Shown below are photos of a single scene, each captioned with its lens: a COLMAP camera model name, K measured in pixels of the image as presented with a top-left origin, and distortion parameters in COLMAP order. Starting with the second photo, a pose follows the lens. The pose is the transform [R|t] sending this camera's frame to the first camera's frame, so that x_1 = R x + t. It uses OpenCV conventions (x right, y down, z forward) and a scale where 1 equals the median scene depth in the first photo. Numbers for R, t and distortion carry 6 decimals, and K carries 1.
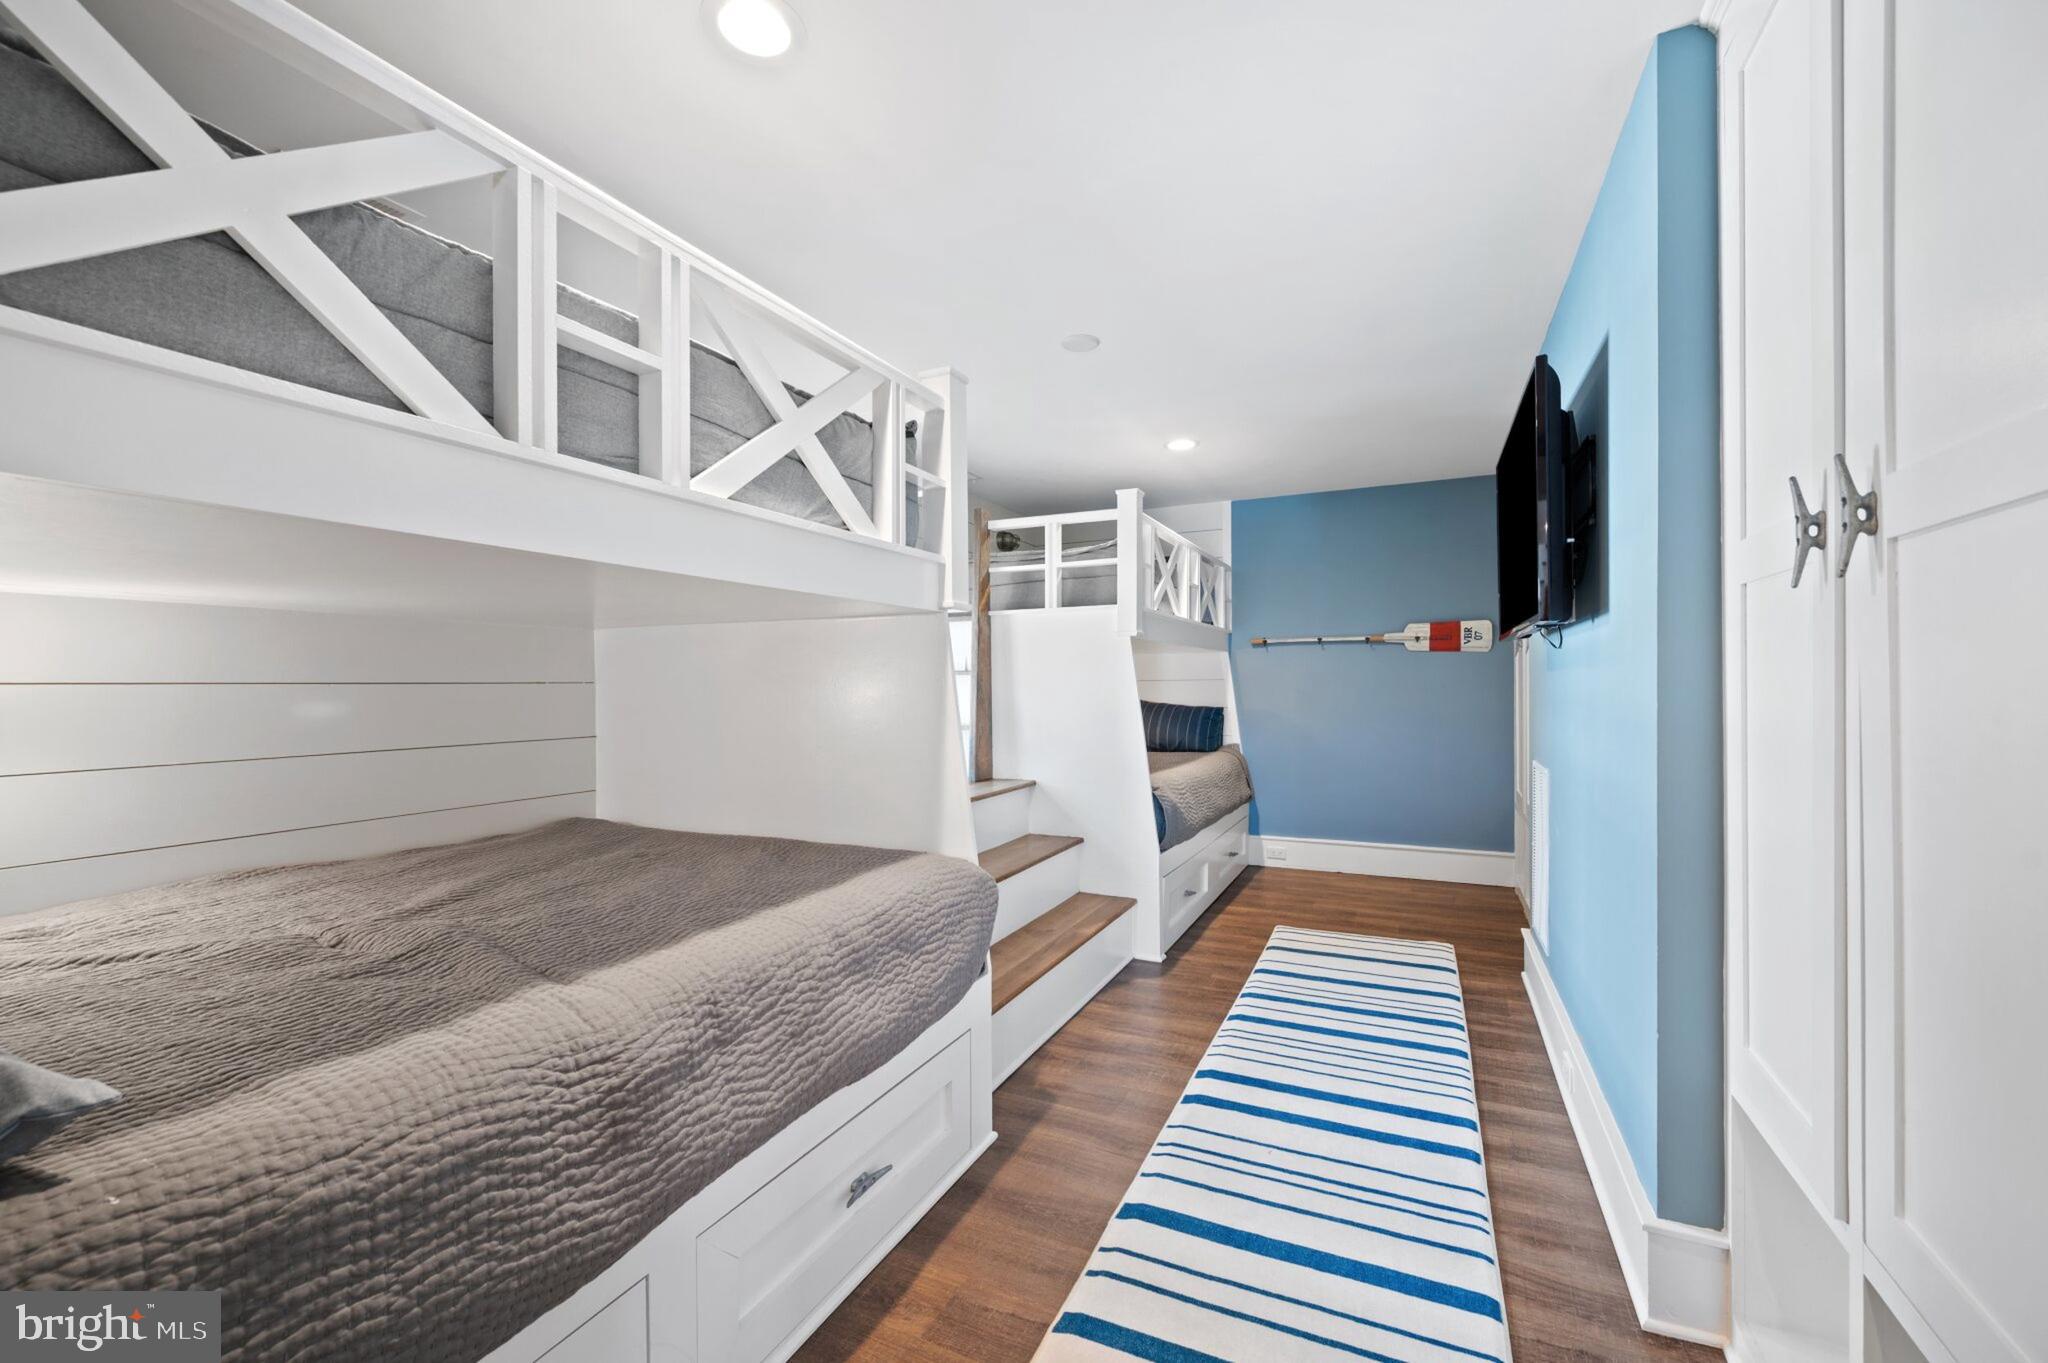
lens RADIAL K [[817.1, 0, 1026.6], [0, 817.1, 686.4], [0, 0, 1]] dist [0.000685, 0.000576]
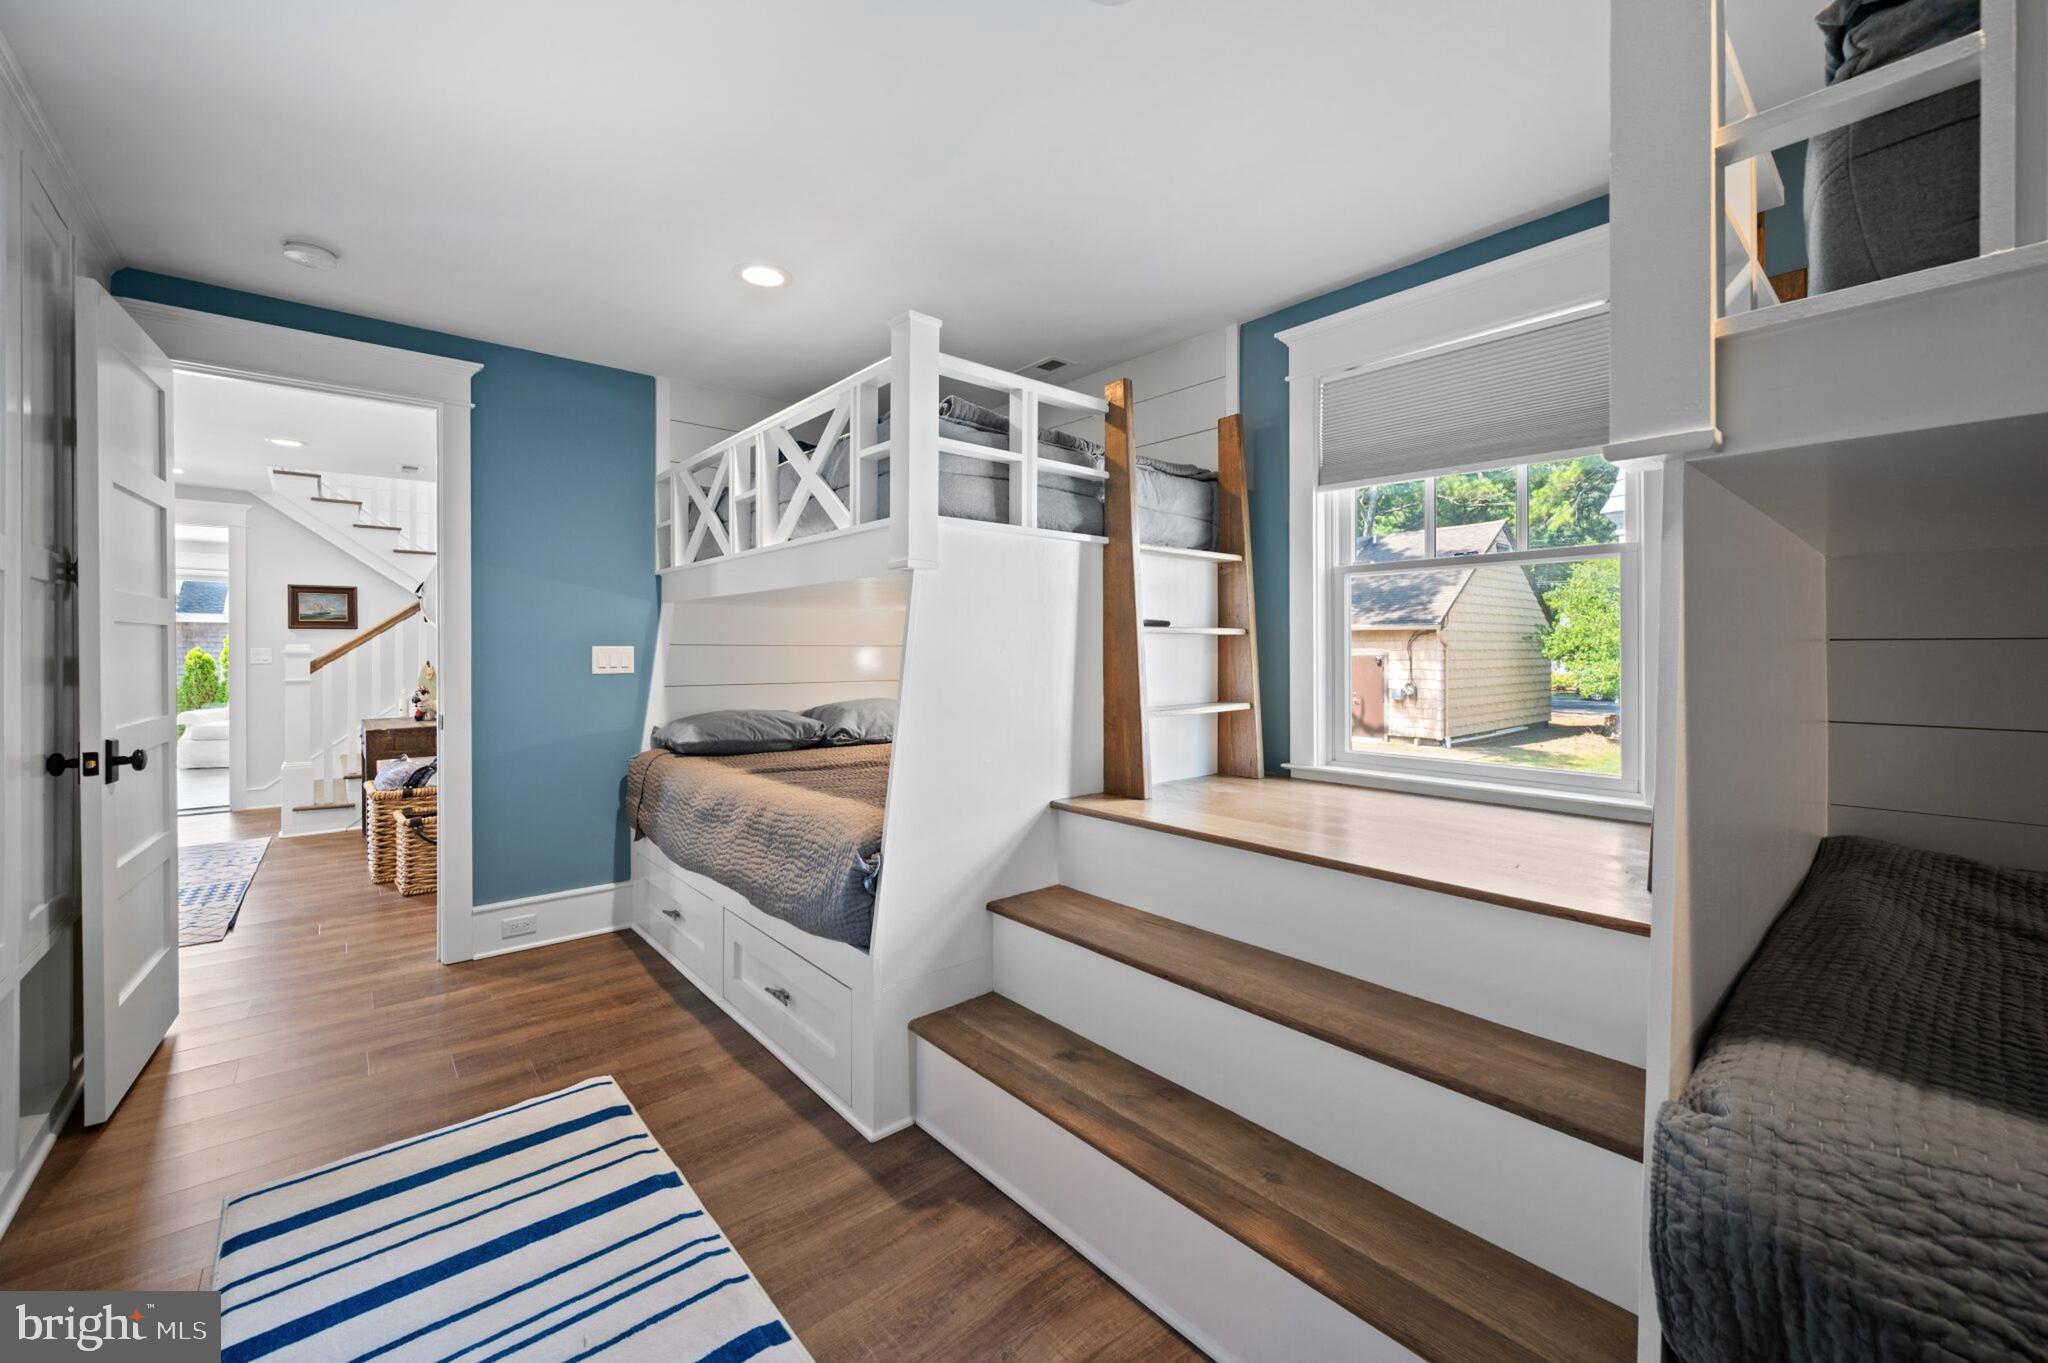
lens RADIAL K [[817.1, 0, 1028.7], [0, 817.1, 661.8], [0, 0, 1]] dist [0.000685, 0.000576]
pose [[-0.404928, 0.008568, -0.914308, 0.656607], [0.001934, 0.999962, 0.008514, 0.007239], [0.914347, 0.001680, -0.404929, 1.389643]]
